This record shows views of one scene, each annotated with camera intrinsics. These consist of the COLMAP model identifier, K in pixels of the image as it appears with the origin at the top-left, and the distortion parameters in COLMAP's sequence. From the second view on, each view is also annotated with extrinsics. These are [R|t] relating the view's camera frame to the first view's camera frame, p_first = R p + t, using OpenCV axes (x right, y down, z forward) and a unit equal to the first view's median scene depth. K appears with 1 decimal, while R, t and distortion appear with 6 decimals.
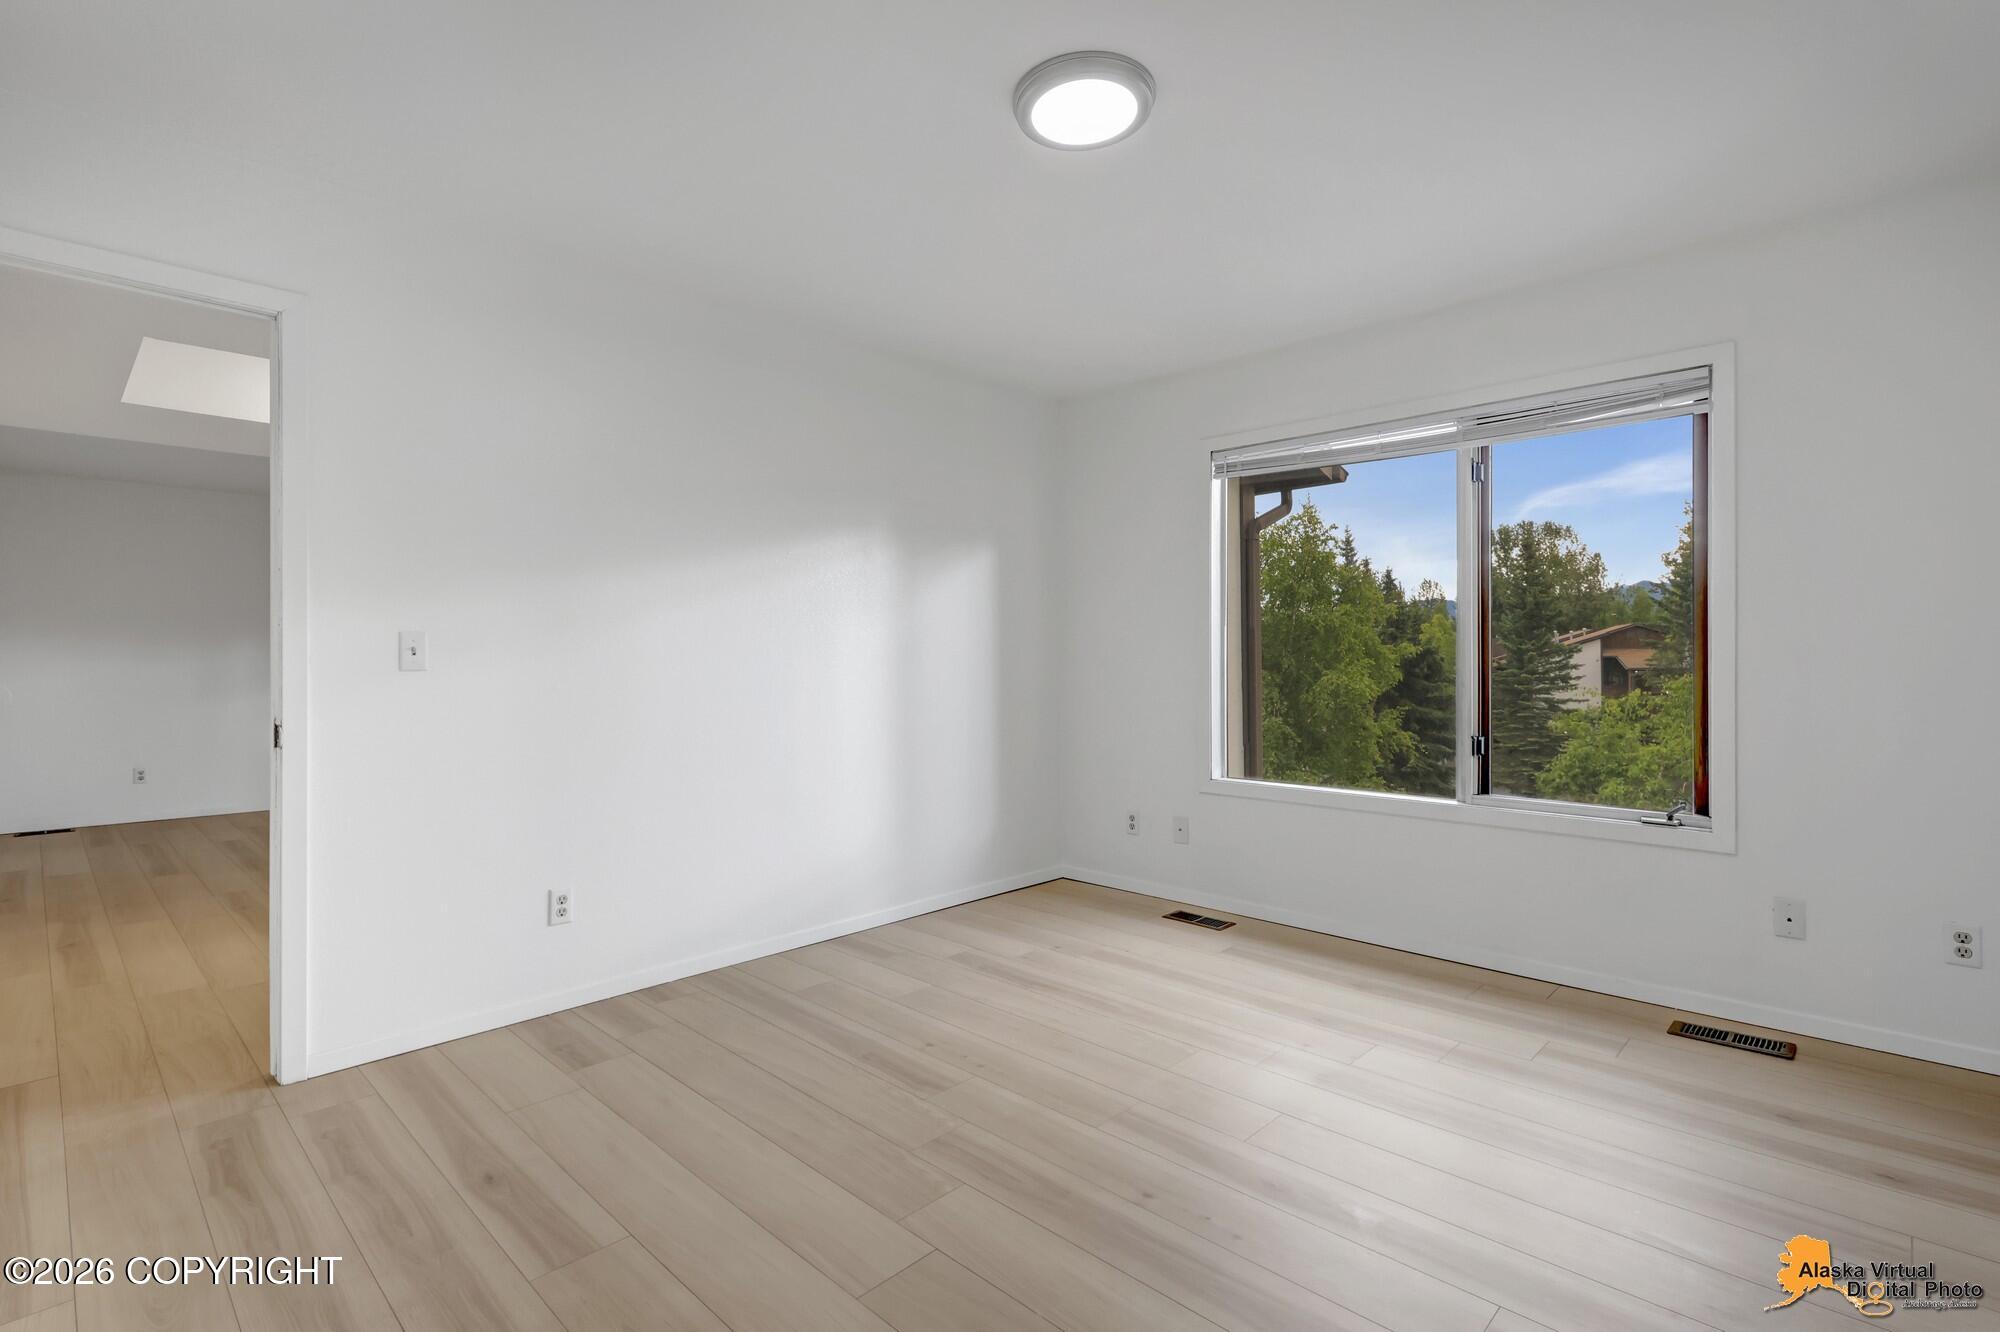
lens RADIAL K [[931.6, 0, 986.0], [0, 931.6, 658.1], [0, 0, 1]] dist [-0.000327, -0.001015]
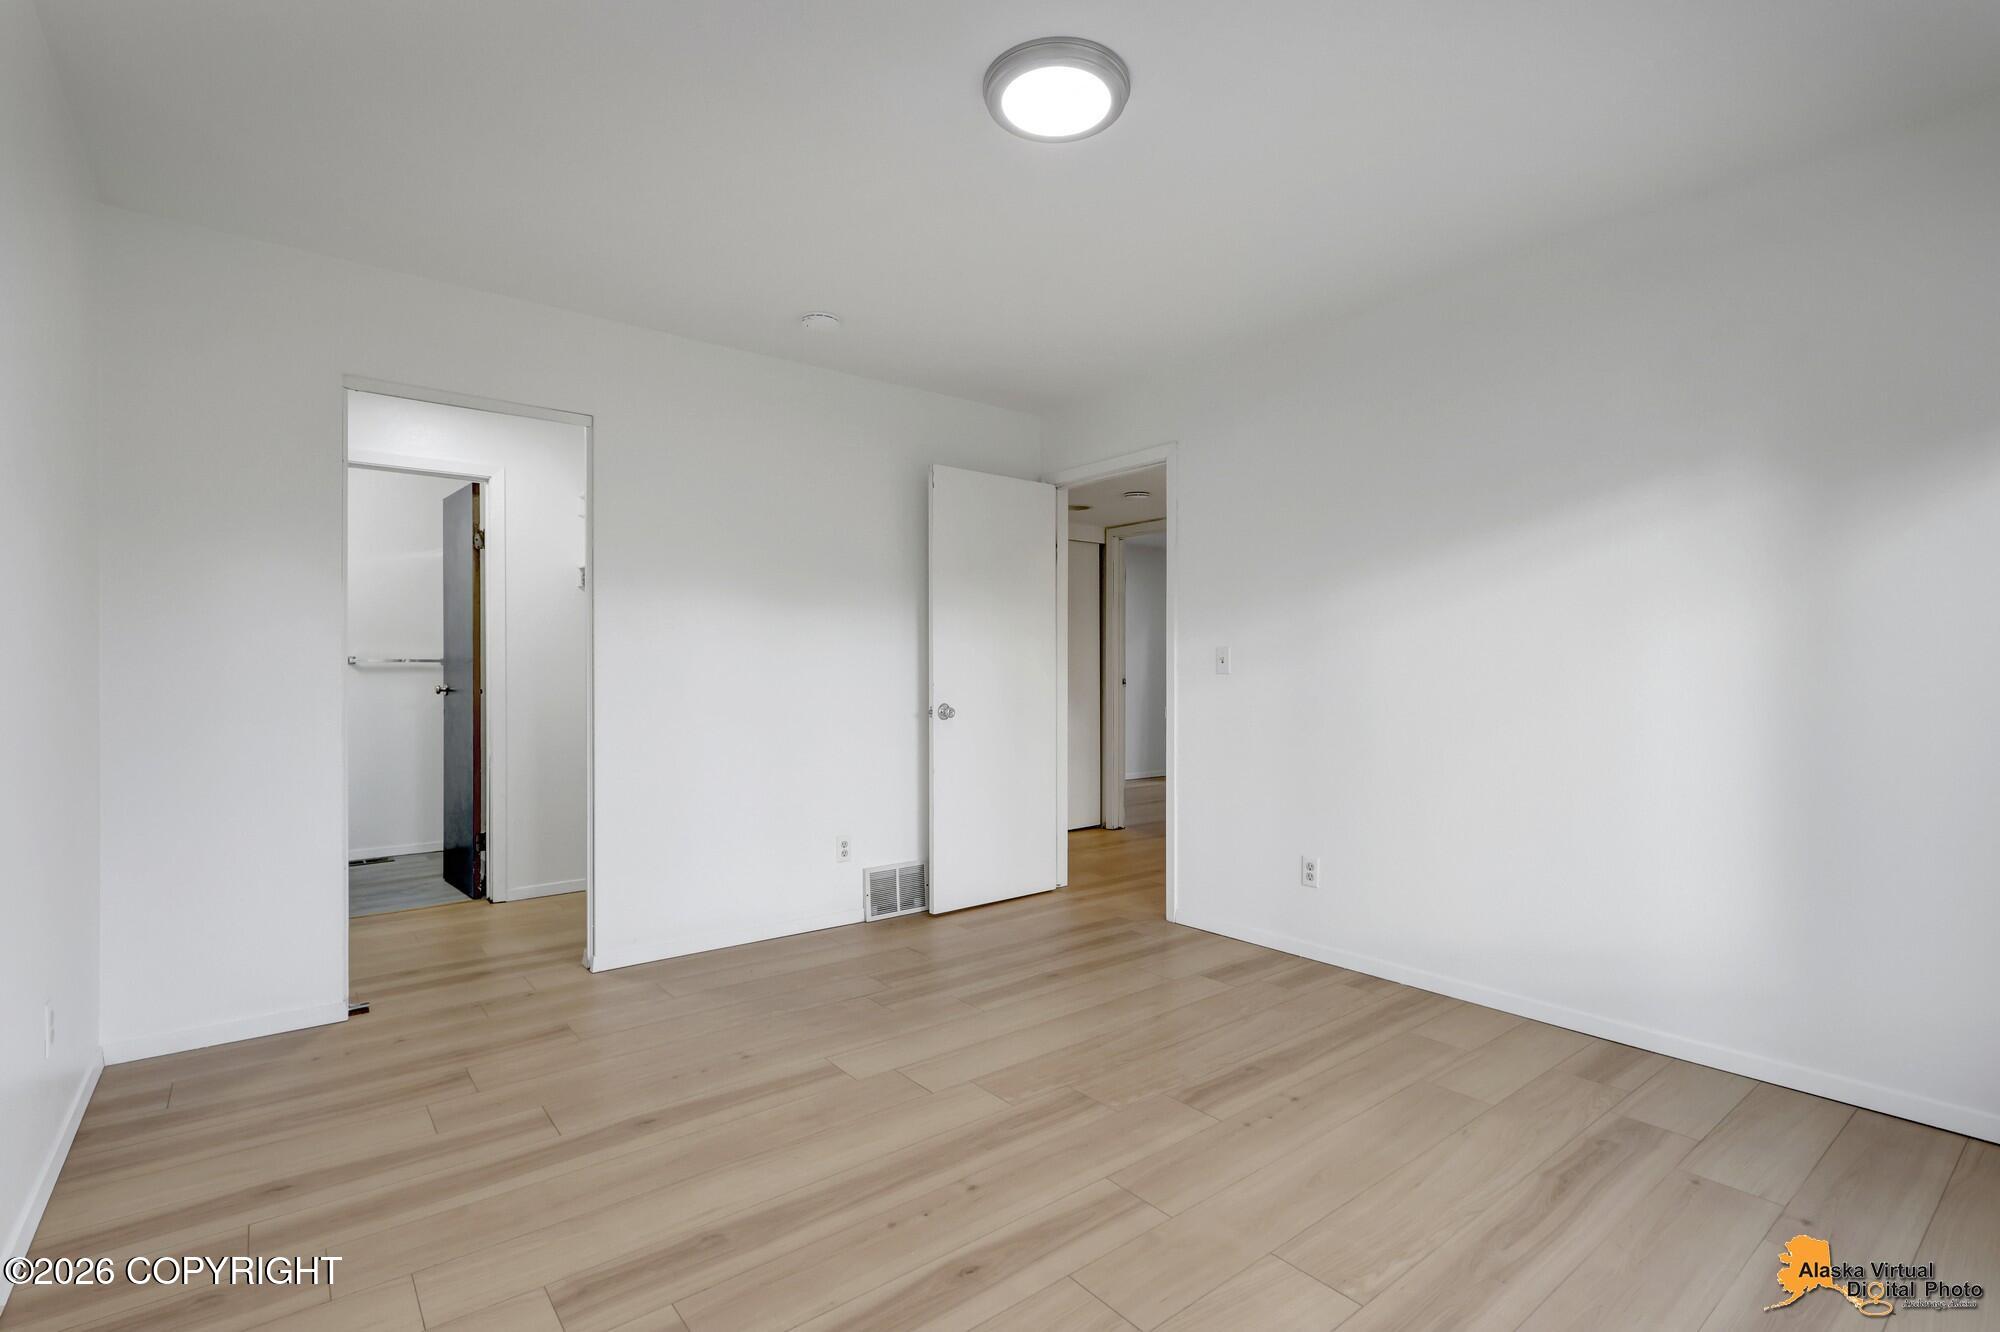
lens RADIAL K [[931.6, 0, 993.5], [0, 931.6, 664.8], [0, 0, 1]] dist [-0.000327, -0.001015]
pose [[-0.122074, 0.005671, -0.992505, 0.735714], [0.011366, 0.999926, 0.004316, -0.009142], [0.992456, -0.010754, -0.122129, 0.702697]]
